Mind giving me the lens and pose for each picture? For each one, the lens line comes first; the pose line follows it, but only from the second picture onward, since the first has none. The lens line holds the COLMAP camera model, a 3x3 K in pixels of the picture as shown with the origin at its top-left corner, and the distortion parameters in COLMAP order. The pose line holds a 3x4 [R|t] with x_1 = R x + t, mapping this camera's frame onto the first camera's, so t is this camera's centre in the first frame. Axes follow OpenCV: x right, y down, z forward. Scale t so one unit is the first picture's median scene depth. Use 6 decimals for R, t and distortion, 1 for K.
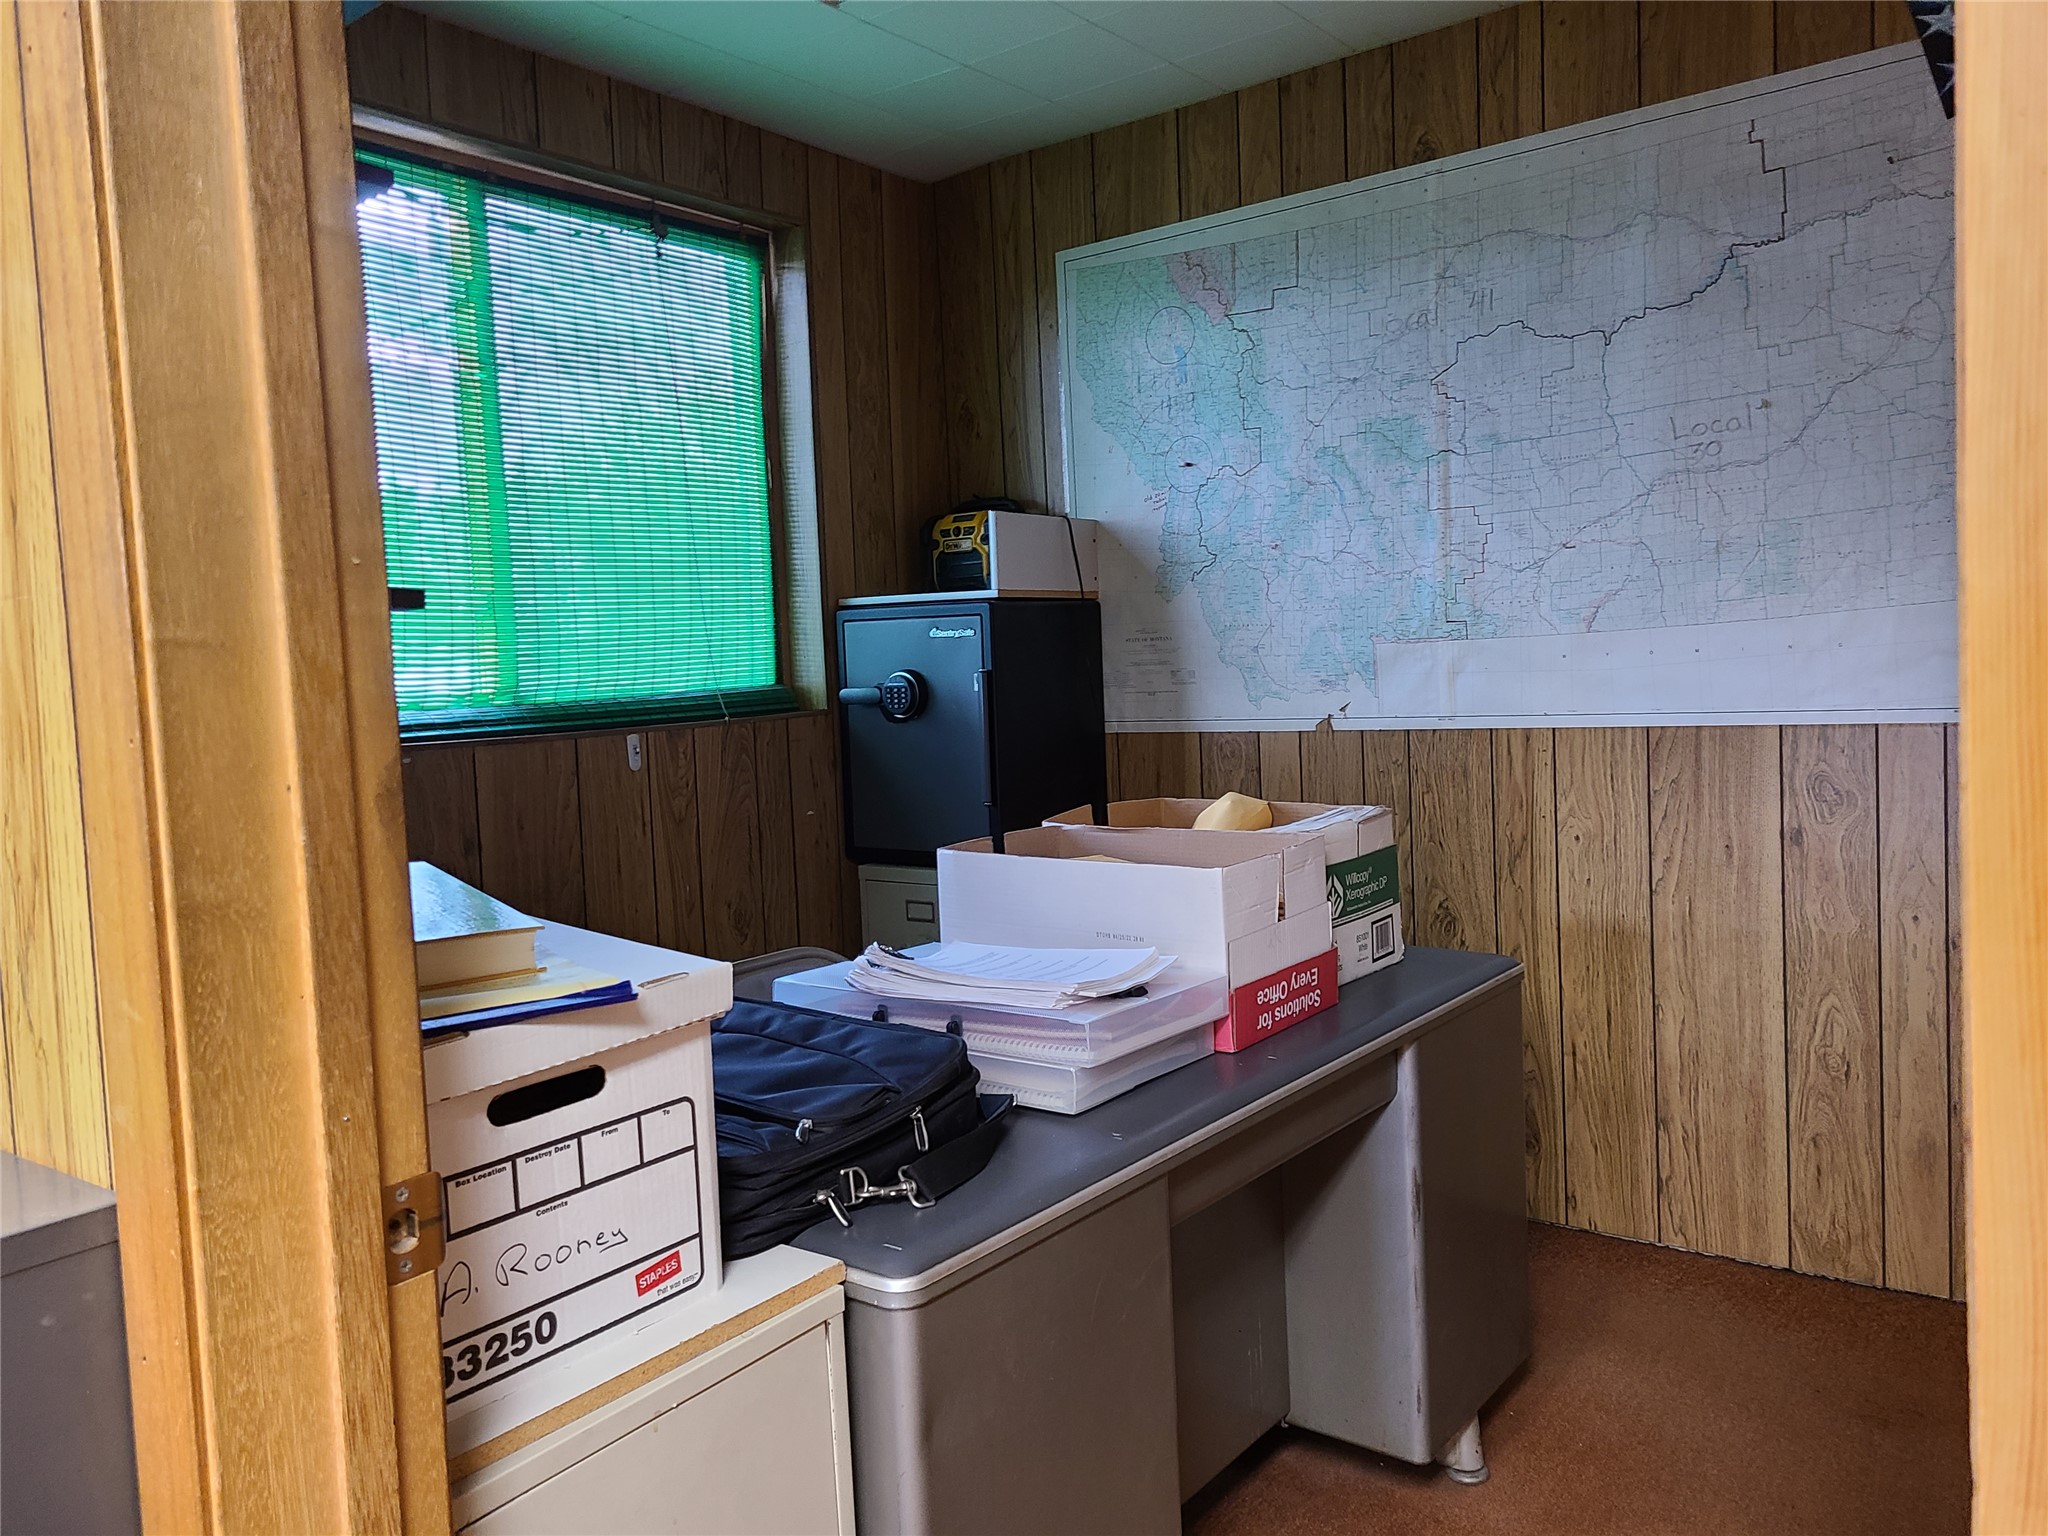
lens RADIAL K [[1530.8, 0, 1027.5], [0, 1530.8, 755.1], [0, 0, 1]] dist [0.064156, -0.049083]
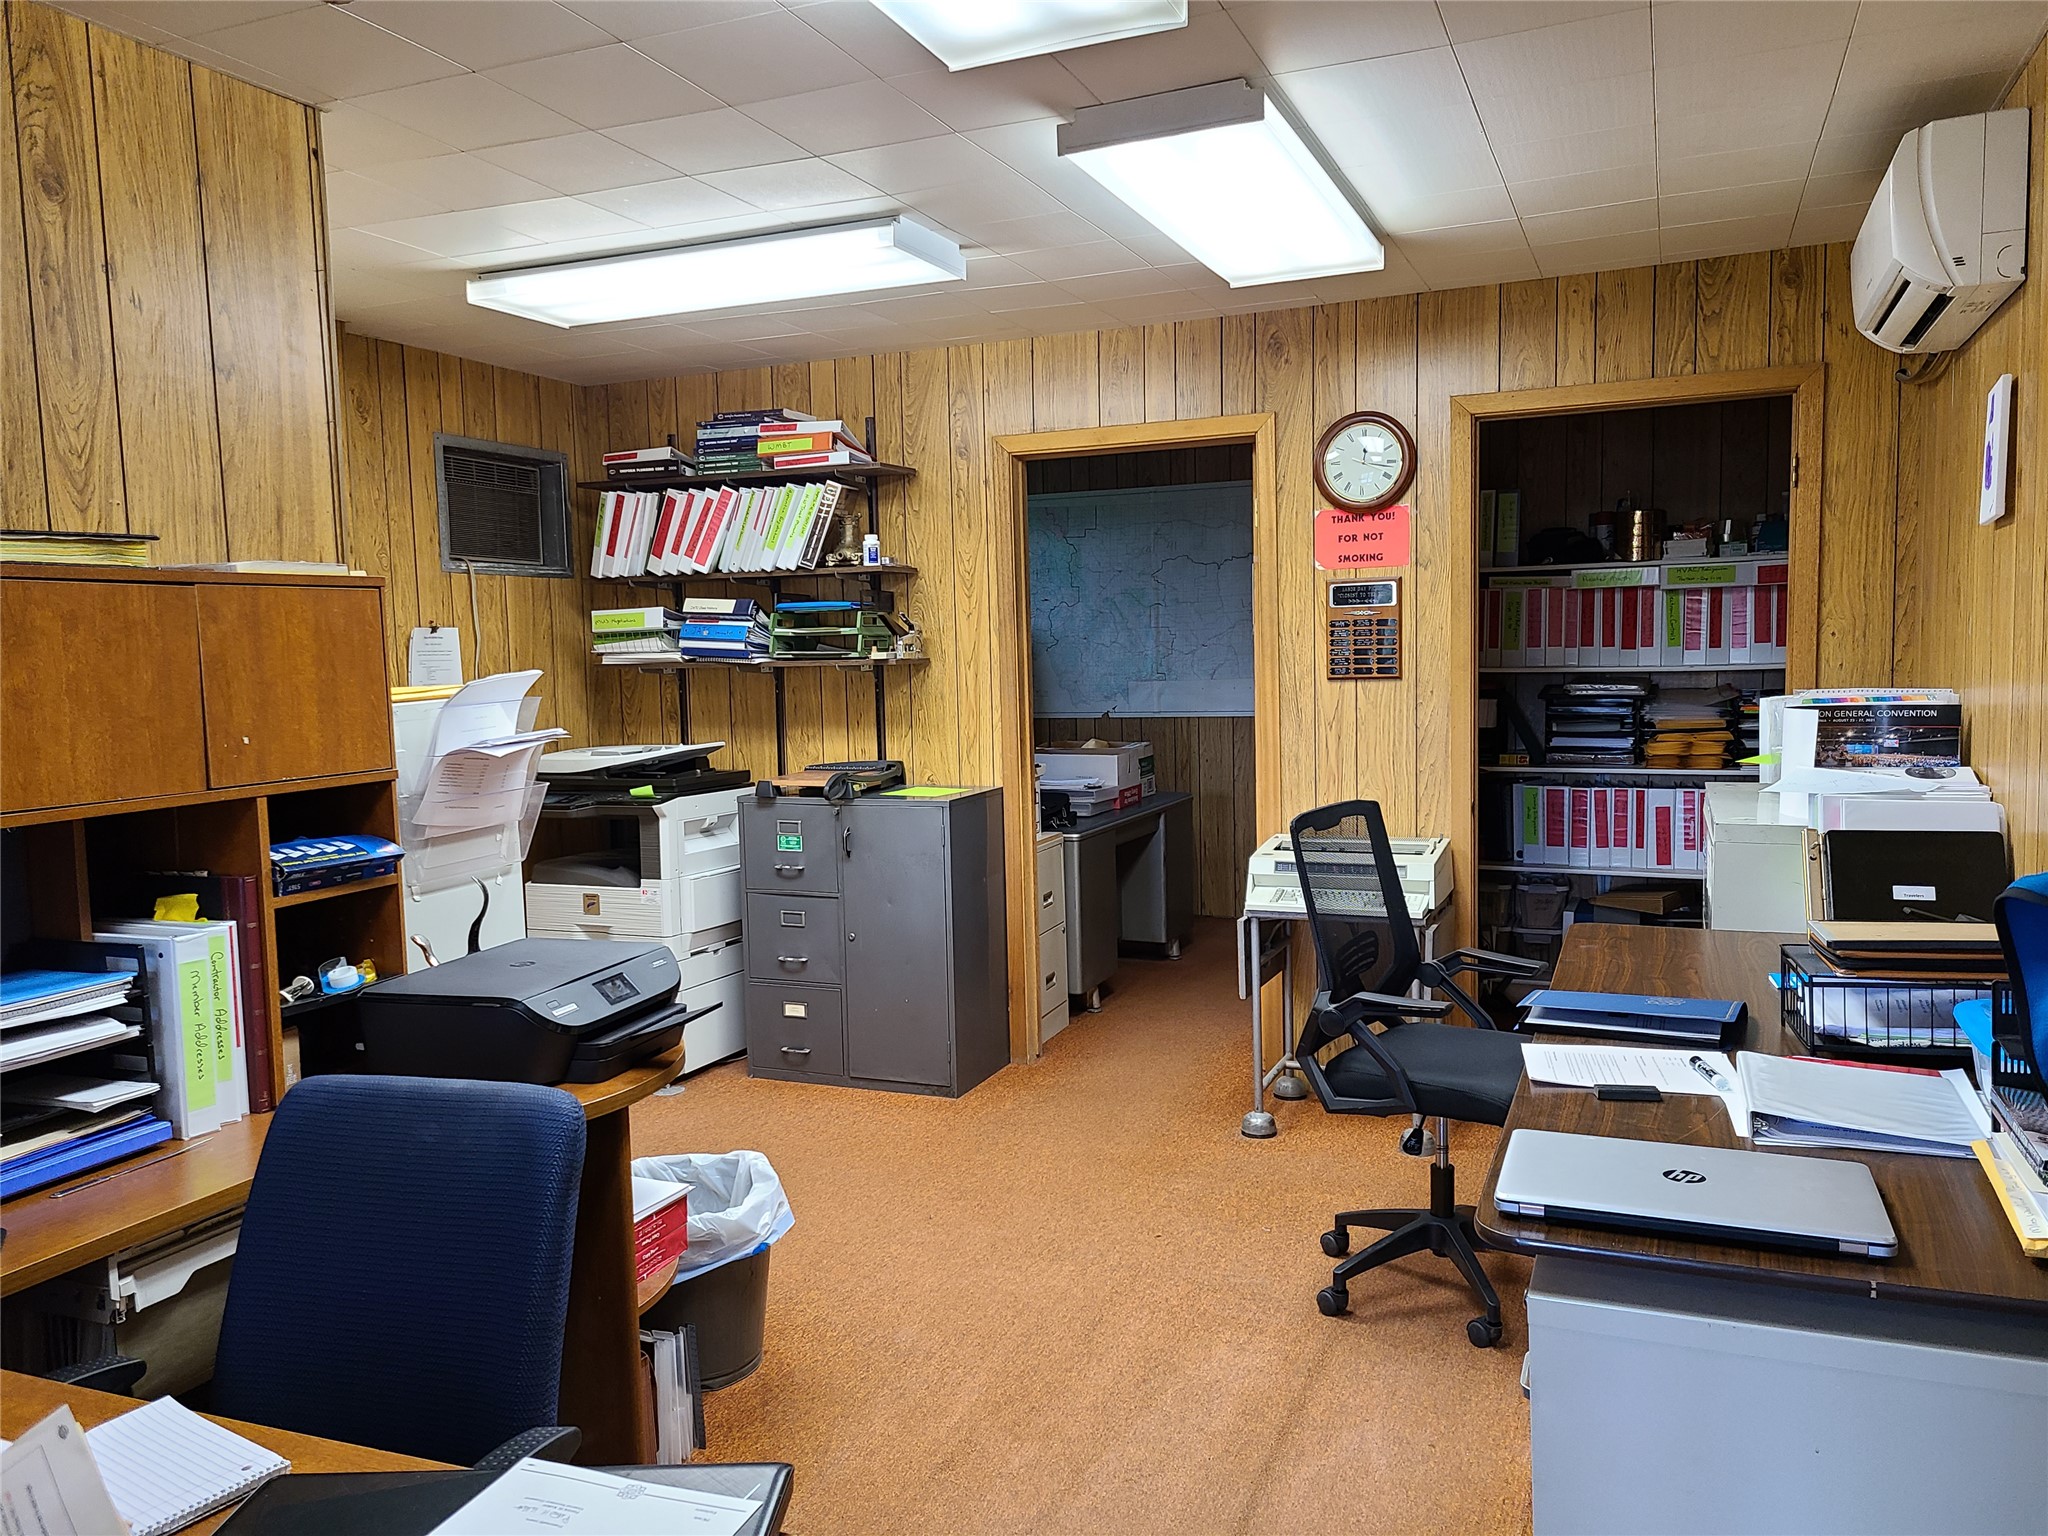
lens RADIAL K [[1530.8, 0, 1024.4], [0, 1530.8, 773.7], [0, 0, 1]] dist [0.064156, -0.049083]
pose [[0.970599, 0.001127, 0.240700, -0.533436], [-0.004641, 0.999891, 0.014032, 0.040815], [-0.240658, -0.014737, 0.970498, -1.352958]]
